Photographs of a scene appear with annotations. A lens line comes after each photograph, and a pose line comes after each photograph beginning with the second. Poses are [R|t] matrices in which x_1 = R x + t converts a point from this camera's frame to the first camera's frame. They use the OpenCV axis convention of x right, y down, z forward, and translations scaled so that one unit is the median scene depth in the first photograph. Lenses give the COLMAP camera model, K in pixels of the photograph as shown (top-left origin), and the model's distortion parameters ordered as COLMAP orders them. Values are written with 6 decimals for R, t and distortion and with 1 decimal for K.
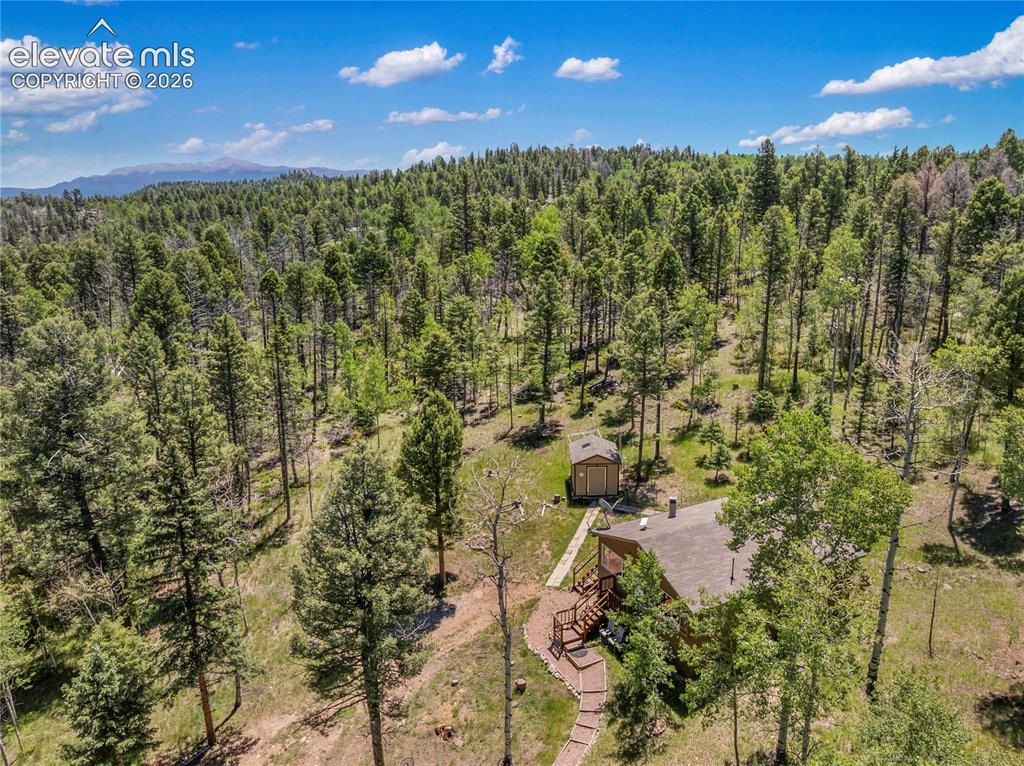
lens RADIAL K [[724.6, 0, 511.8], [0, 724.6, 382.7], [0, 0, 1]] dist [-0.001426, 0.001356]
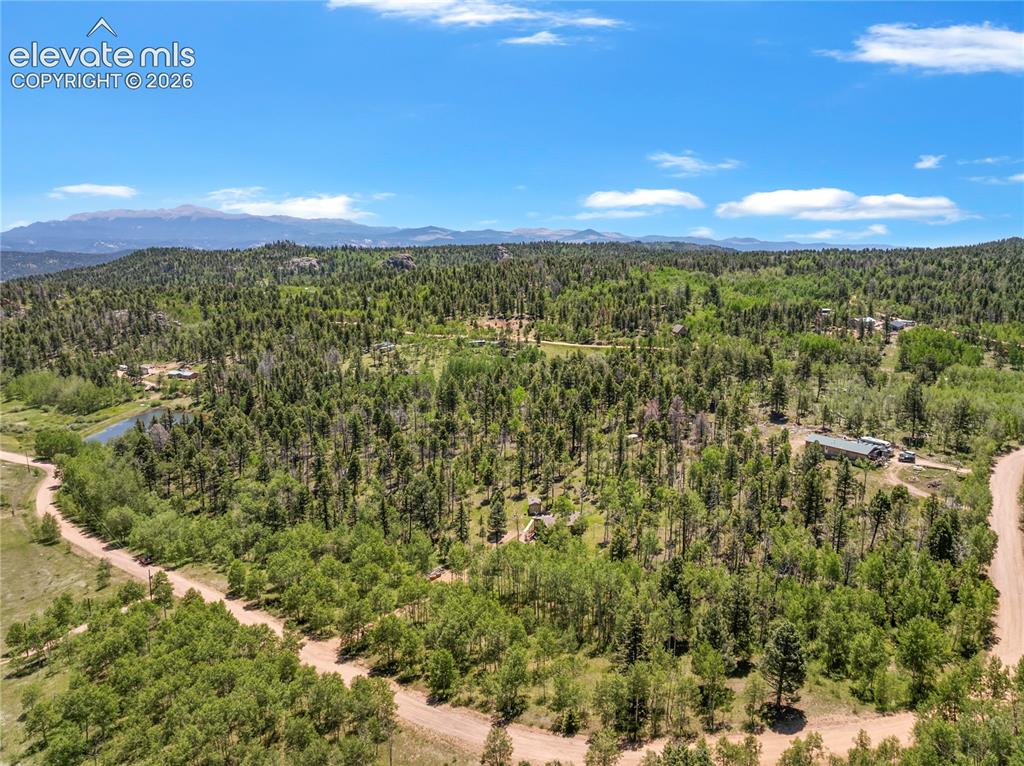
lens RADIAL K [[724.6, 0, 511.4], [0, 724.6, 378.1], [0, 0, 1]] dist [-0.001426, 0.001356]
pose [[0.998865, -0.003403, 0.047504, -0.167377], [0.006880, 0.997292, -0.073225, -0.243736], [-0.047126, 0.073469, 0.996183, -2.511204]]
